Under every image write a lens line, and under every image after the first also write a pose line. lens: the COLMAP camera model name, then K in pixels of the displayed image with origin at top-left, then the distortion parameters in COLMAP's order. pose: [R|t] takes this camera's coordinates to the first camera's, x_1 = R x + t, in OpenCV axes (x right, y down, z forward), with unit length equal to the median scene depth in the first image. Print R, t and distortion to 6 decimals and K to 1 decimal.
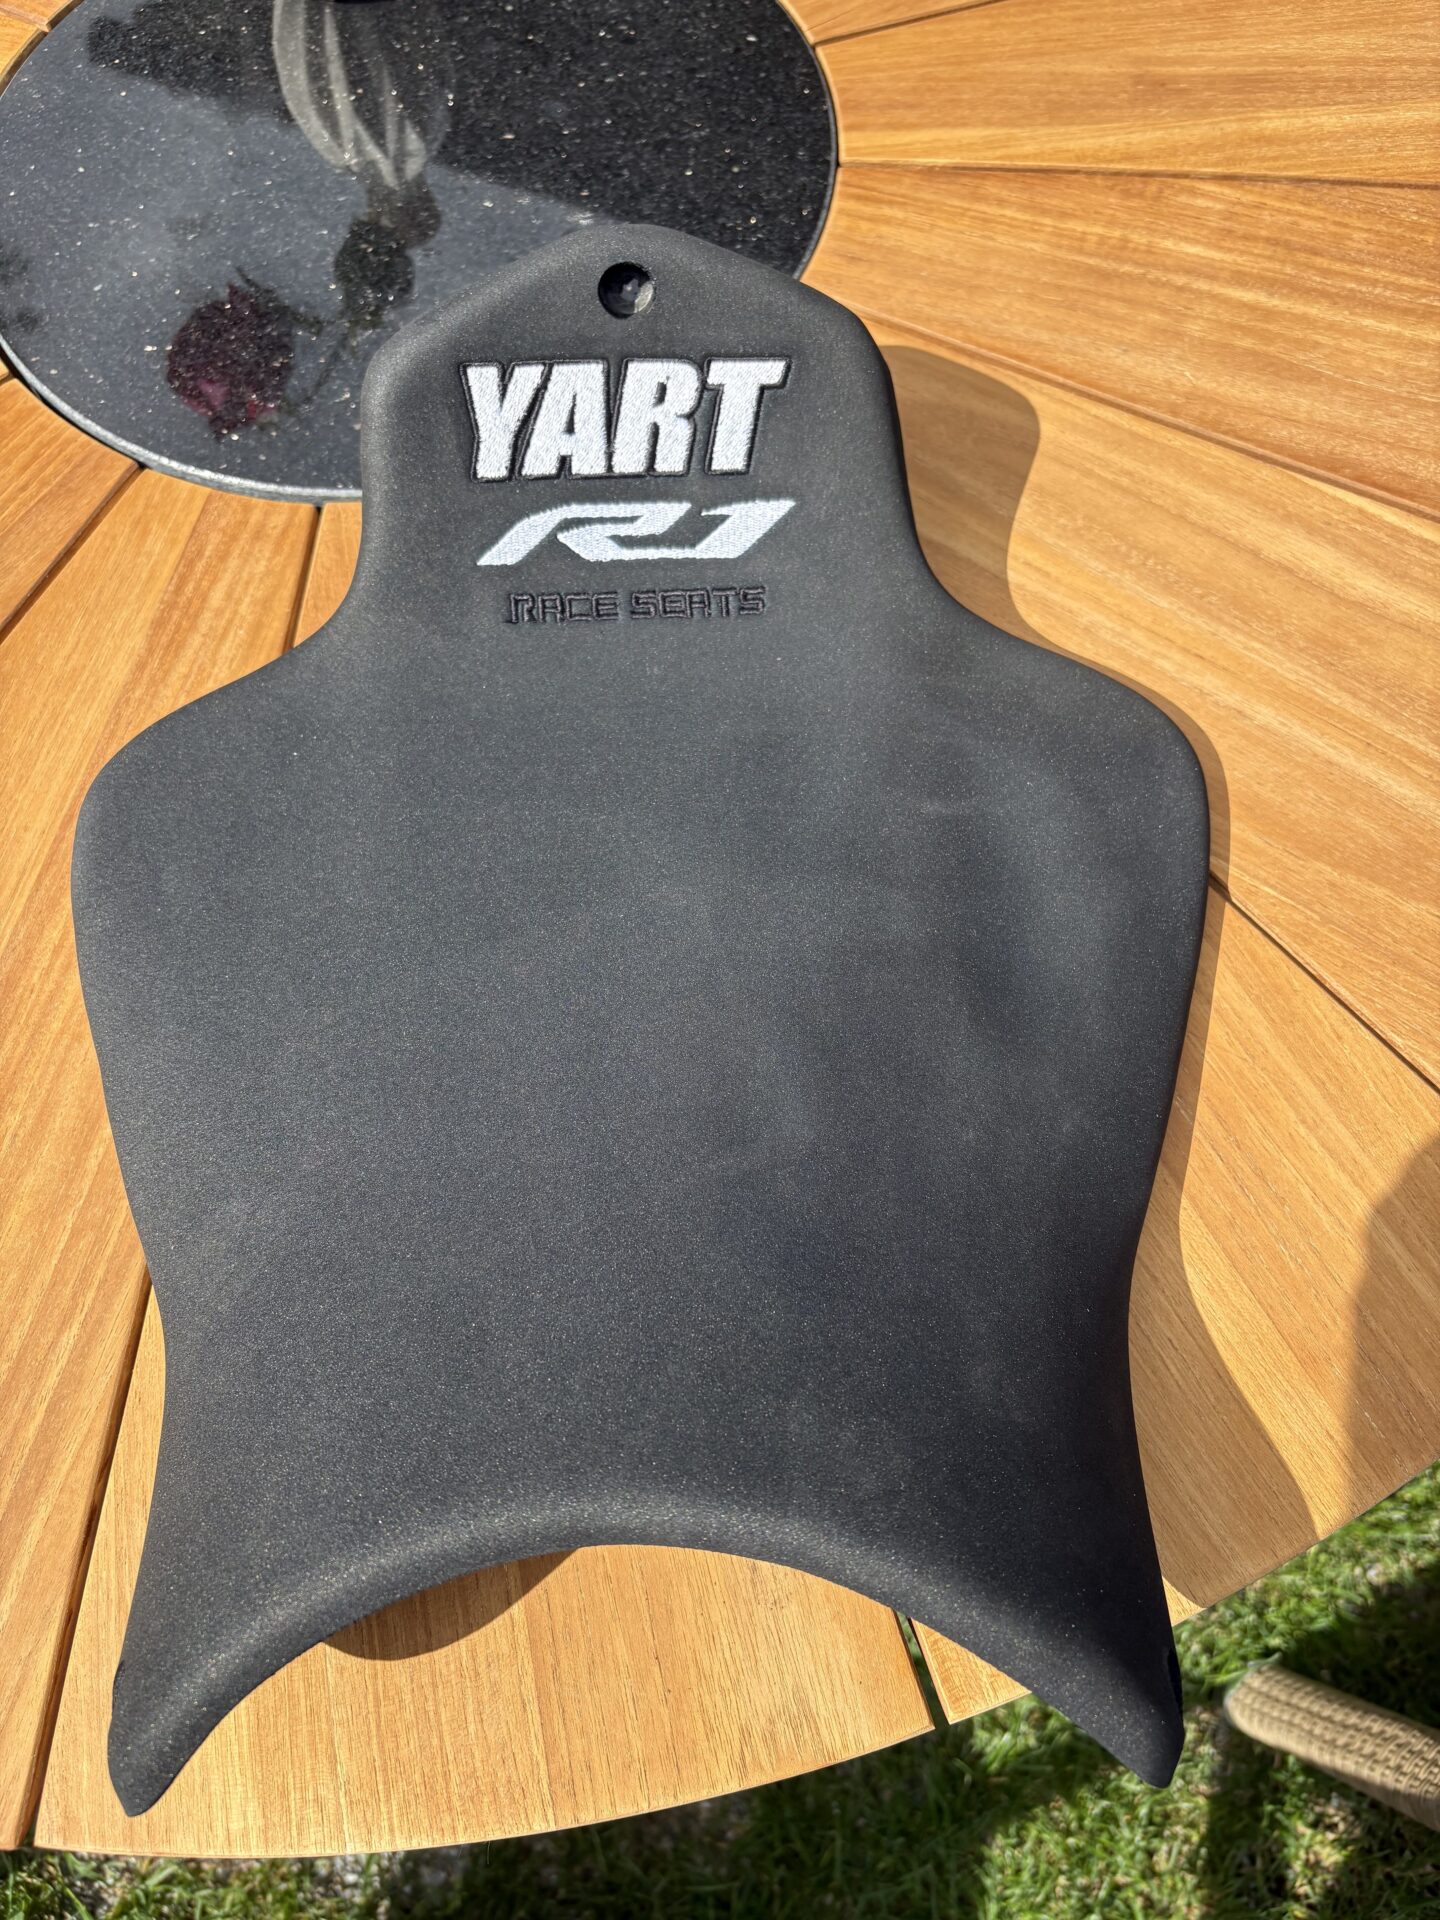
lens RADIAL K [[1474.7, 0, 719.6], [0, 1474.7, 964.0], [0, 0, 1]] dist [0.040754, -0.054150]
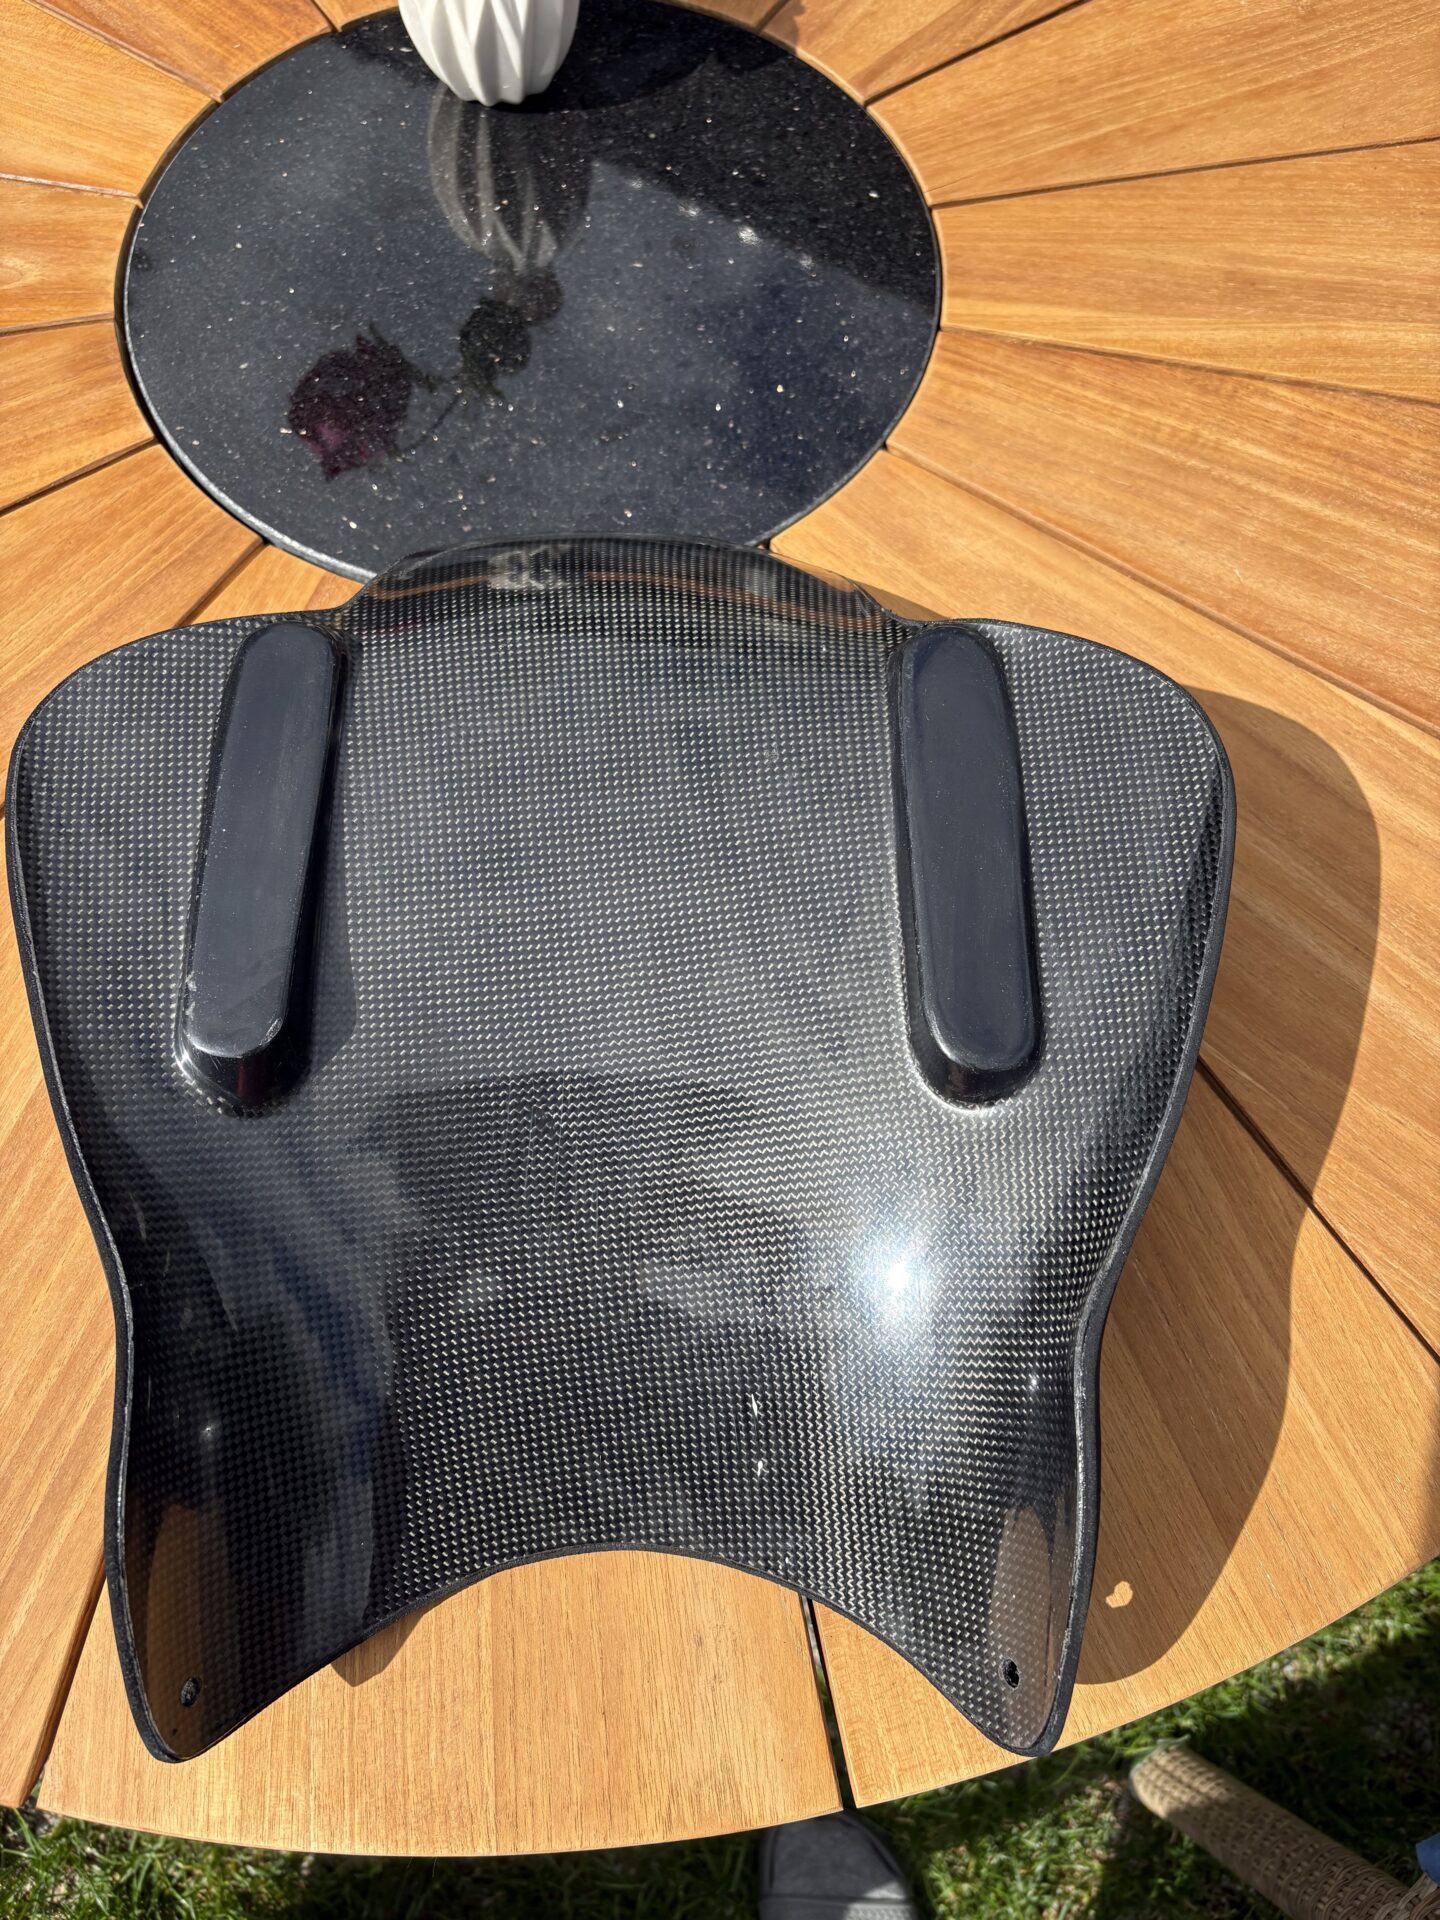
lens RADIAL K [[1474.7, 0, 713.6], [0, 1474.7, 955.7], [0, 0, 1]] dist [0.040754, -0.054150]
pose [[0.992163, 0.124082, -0.014691, -0.009719], [-0.123995, 0.992260, 0.006677, -0.077746], [0.015405, -0.004803, 0.999870, -0.076310]]
